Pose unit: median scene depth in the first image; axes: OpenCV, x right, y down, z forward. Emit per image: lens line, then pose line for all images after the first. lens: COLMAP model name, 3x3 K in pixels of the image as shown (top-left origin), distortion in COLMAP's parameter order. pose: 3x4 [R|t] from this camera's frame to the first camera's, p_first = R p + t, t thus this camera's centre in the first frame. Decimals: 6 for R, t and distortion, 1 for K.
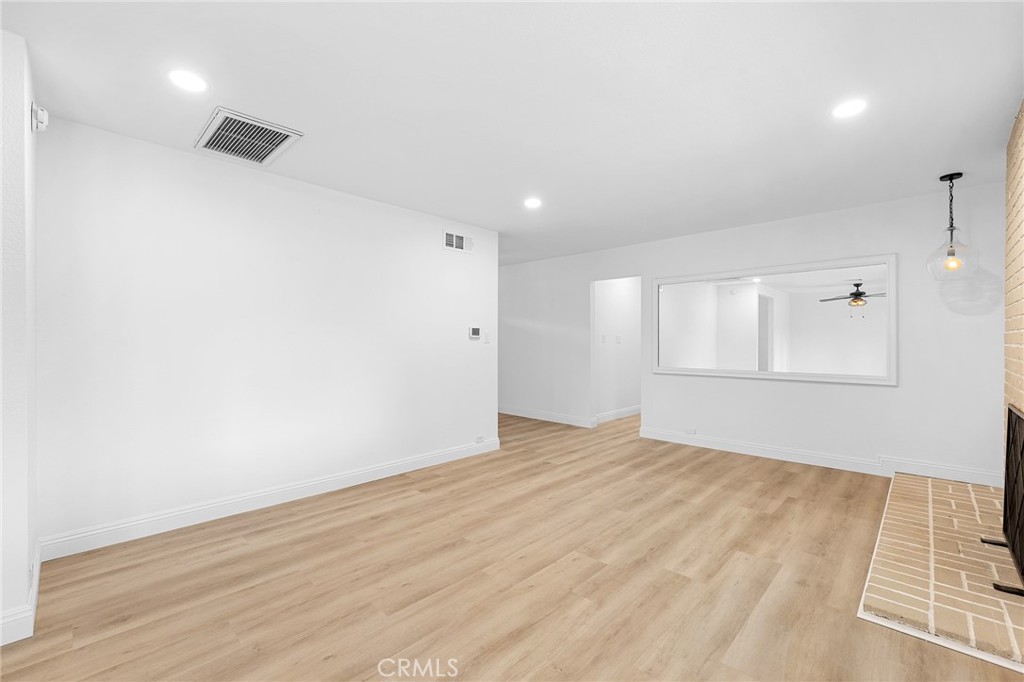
lens RADIAL K [[435.6, 0, 512.0], [0, 435.6, 341.0], [0, 0, 1]] dist [-0.028827, -0.000103]
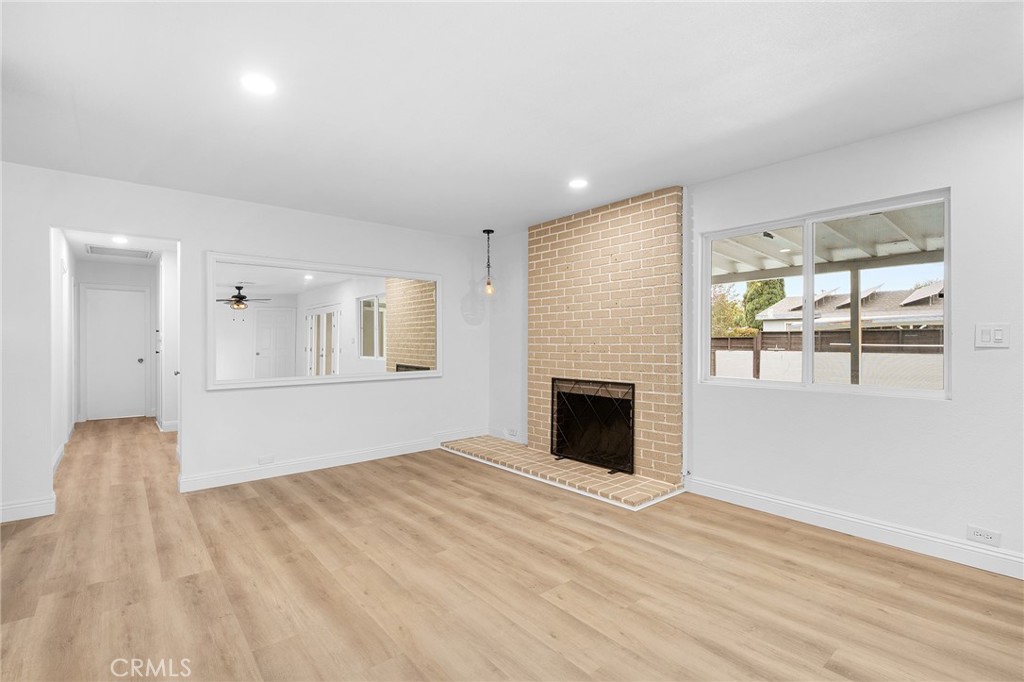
lens RADIAL K [[465.8, 0, 512.0], [0, 465.8, 341.0], [0, 0, 1]] dist [-0.022604, 0.000525]
pose [[0.107575, -0.003700, 0.994190, -0.559334], [0.012194, 0.999923, 0.002402, -0.006065], [-0.994122, 0.011865, 0.107612, 0.710265]]
